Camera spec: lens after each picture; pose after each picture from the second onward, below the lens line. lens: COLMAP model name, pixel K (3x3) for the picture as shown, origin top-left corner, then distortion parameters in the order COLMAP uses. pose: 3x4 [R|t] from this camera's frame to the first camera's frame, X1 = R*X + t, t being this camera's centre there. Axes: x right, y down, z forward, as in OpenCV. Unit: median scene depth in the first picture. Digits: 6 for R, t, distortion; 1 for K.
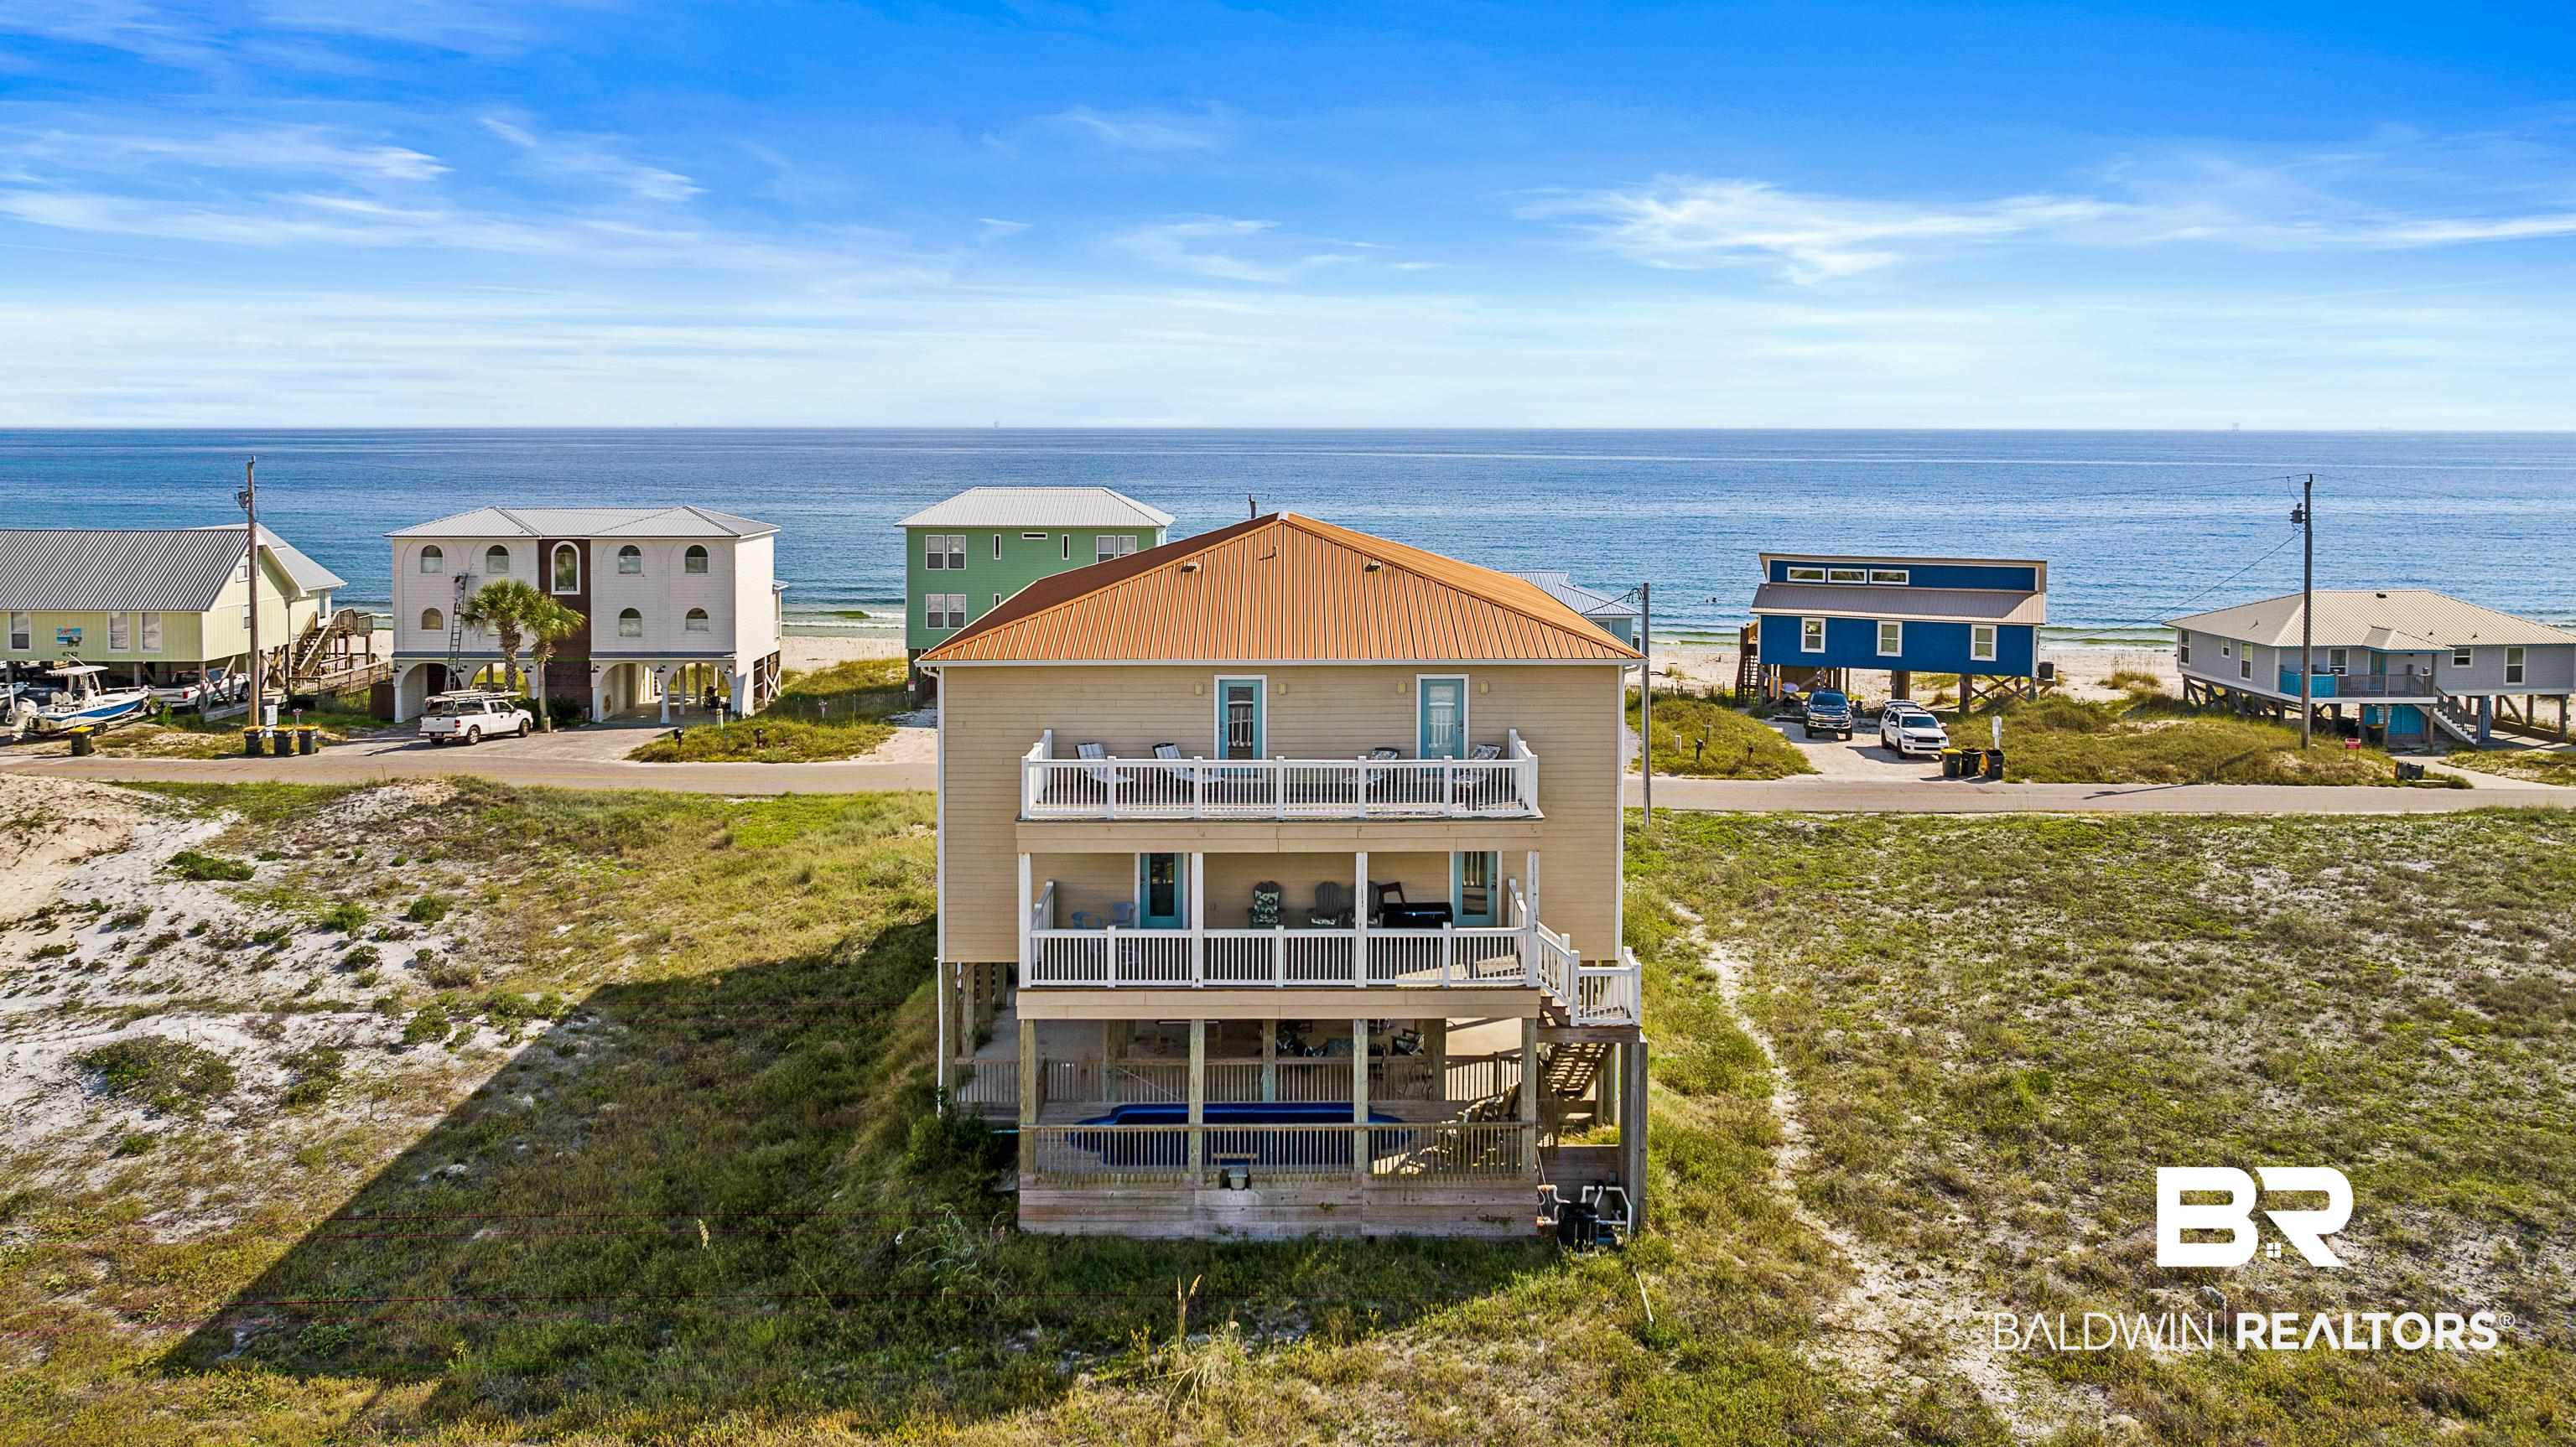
lens RADIAL K [[1900.9, 0, 1278.4], [0, 1900.9, 546.2], [0, 0, 1]] dist [-0.015066, -0.002277]
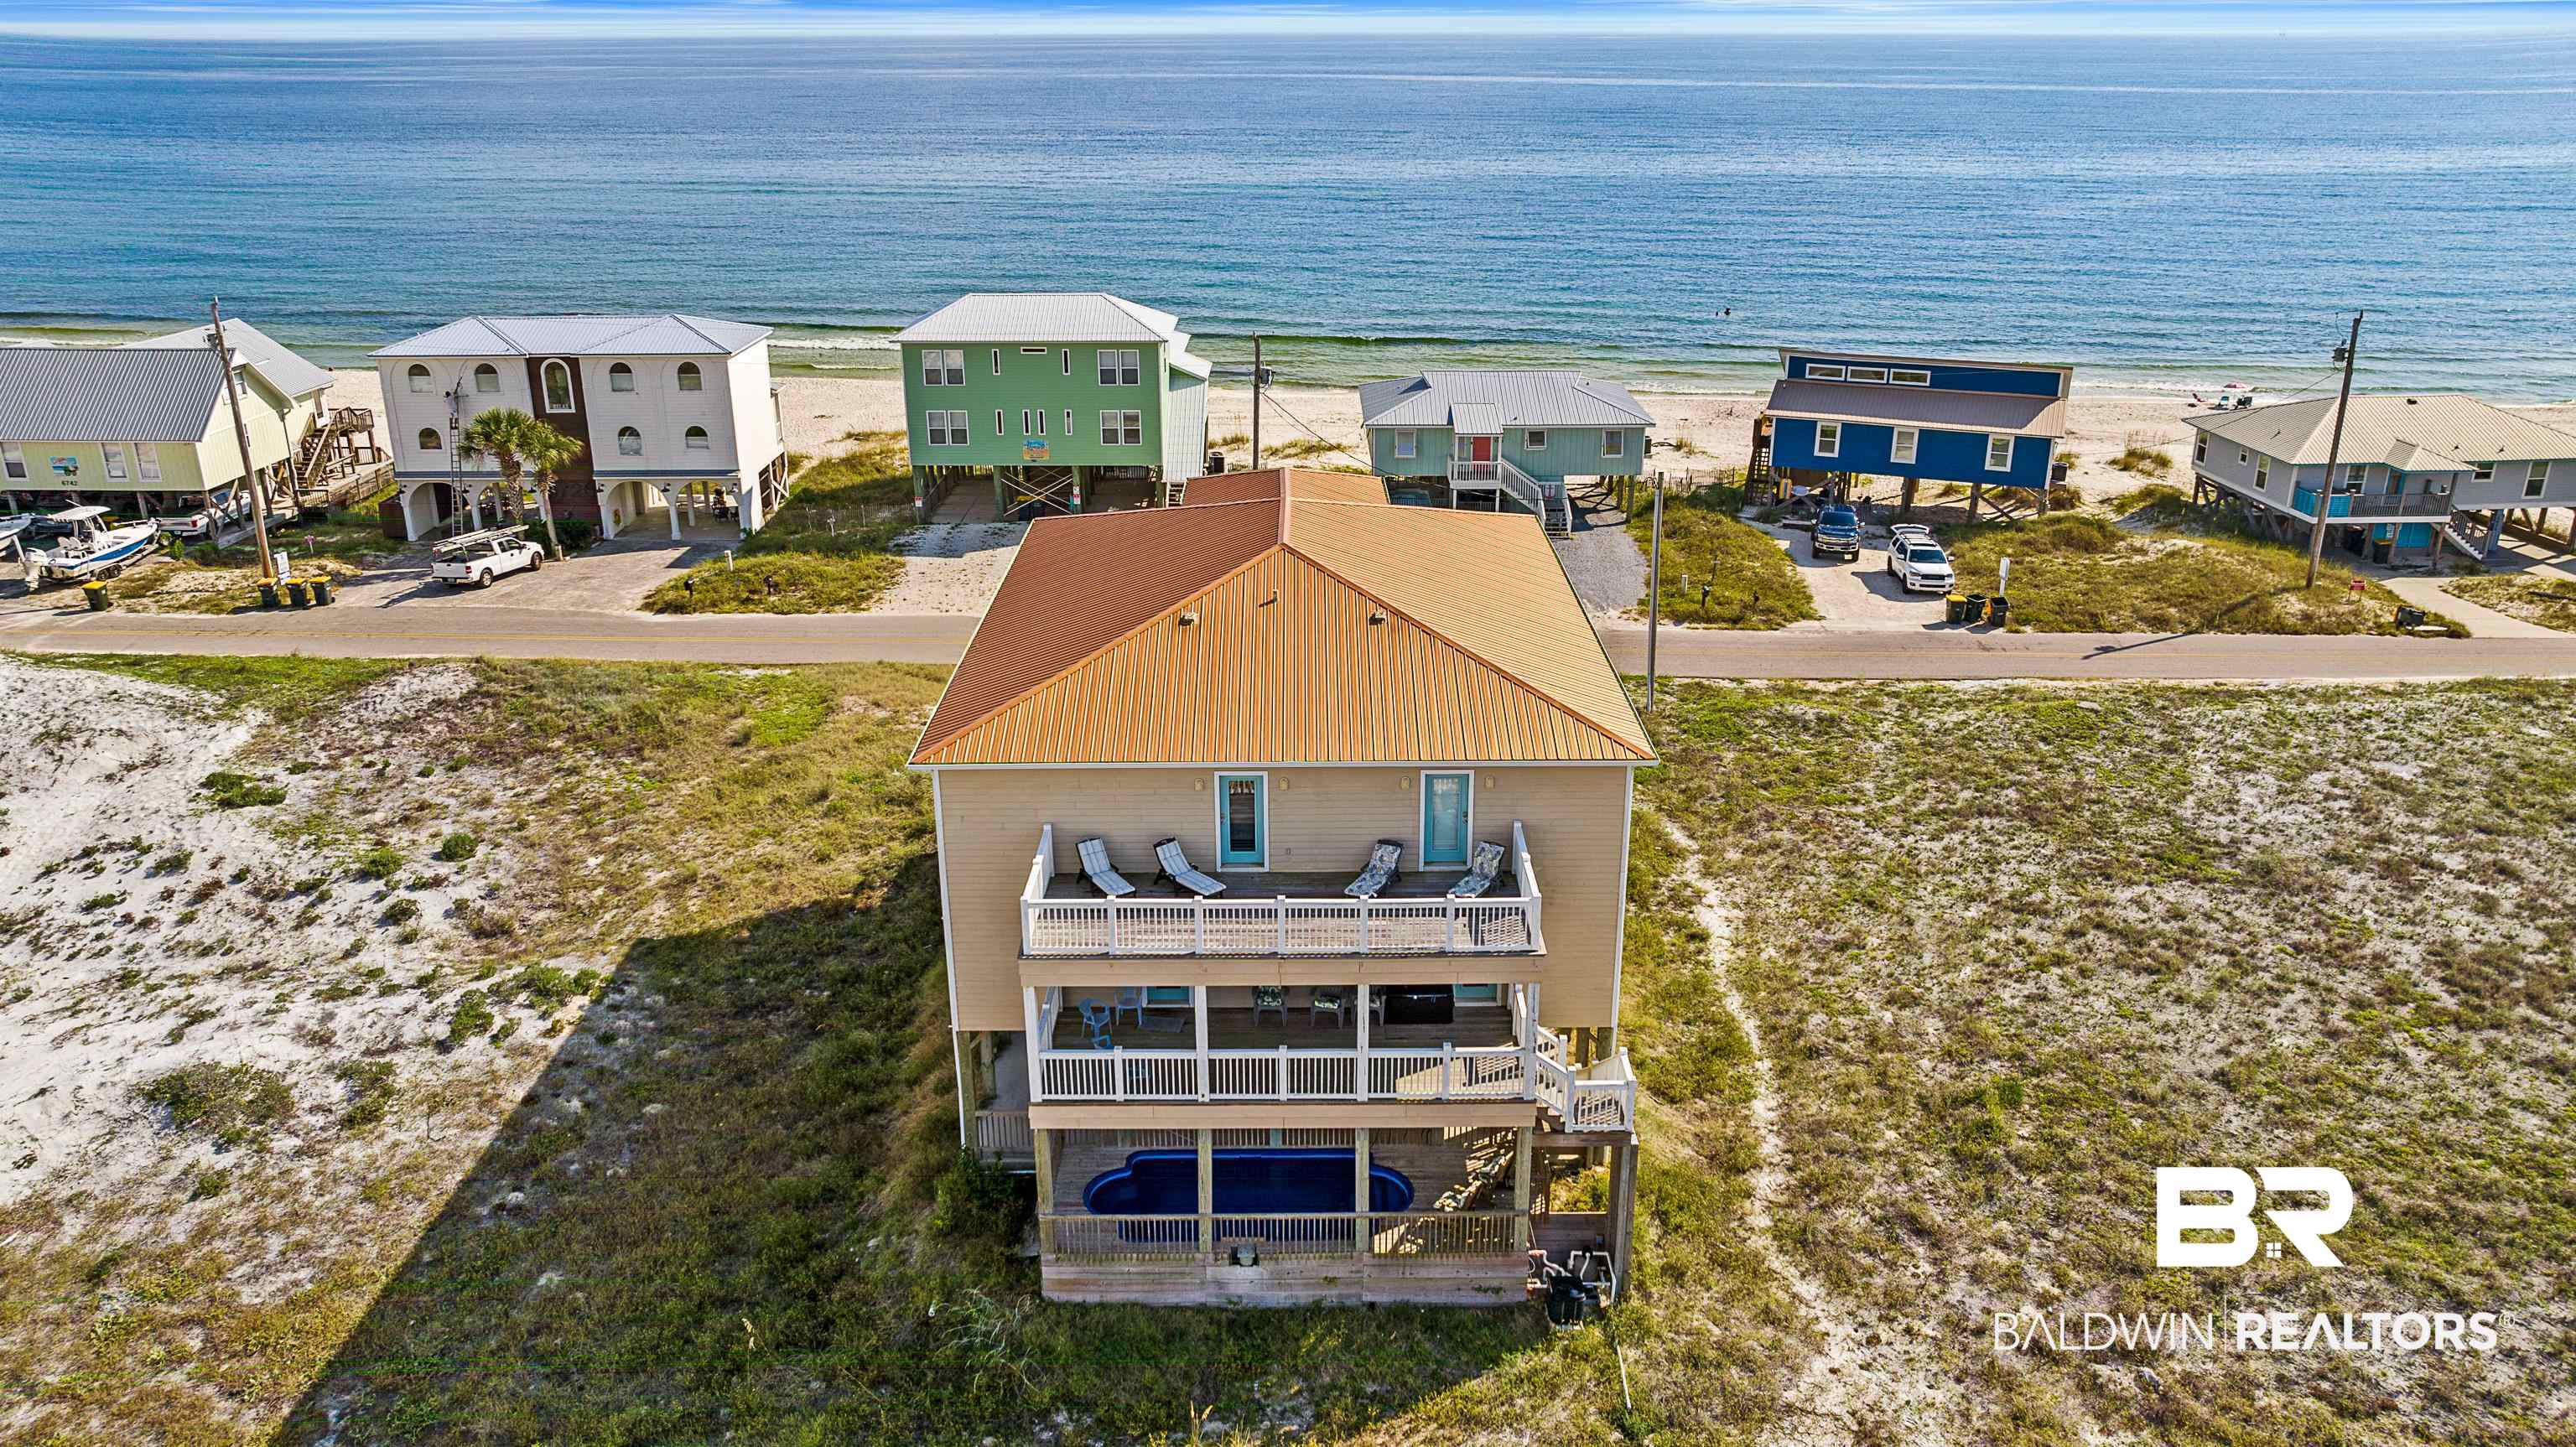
lens RADIAL K [[1833.5, 0, 1288.0], [0, 1833.5, 723.5], [0, 0, 1]] dist [-0.018327, 0.005199]
pose [[0.999947, -0.009348, -0.004226, 0.007142], [0.010200, 0.950073, 0.311861, -0.211471], [0.001100, -0.311888, 0.950118, 0.093170]]
